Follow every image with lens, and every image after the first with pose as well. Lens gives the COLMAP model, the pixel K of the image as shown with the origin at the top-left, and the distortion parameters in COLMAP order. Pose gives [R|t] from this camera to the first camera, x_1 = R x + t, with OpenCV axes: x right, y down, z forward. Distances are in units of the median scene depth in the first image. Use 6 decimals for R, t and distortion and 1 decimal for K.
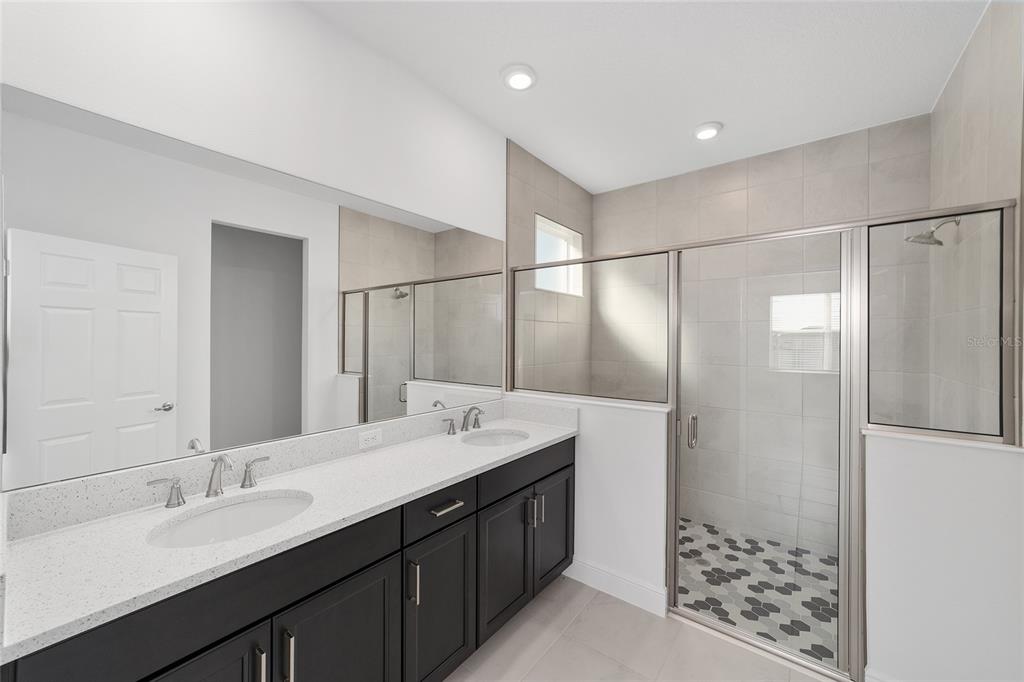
lens RADIAL K [[386.9, 0, 515.2], [0, 386.9, 339.8], [0, 0, 1]] dist [-0.002014, 0.001942]
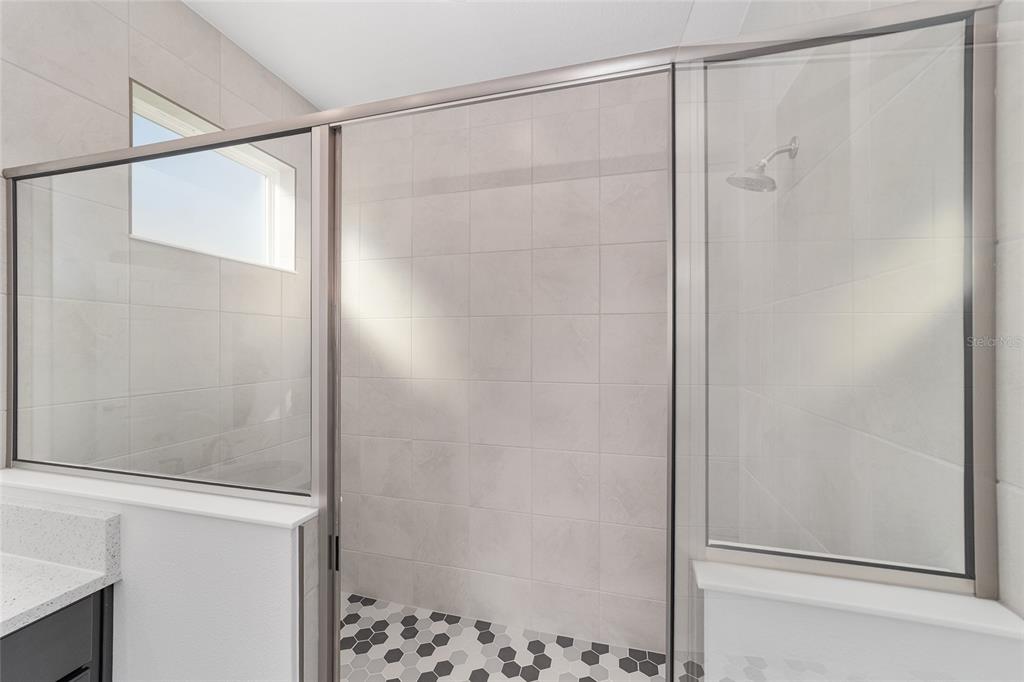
lens RADIAL K [[386.9, 0, 513.0], [0, 386.9, 342.1], [0, 0, 1]] dist [-0.002014, 0.001942]
pose [[0.926860, -0.003071, 0.375395, 0.336793], [0.004475, 0.999986, -0.002870, 0.000942], [-0.375381, 0.004340, 0.926860, 0.409248]]
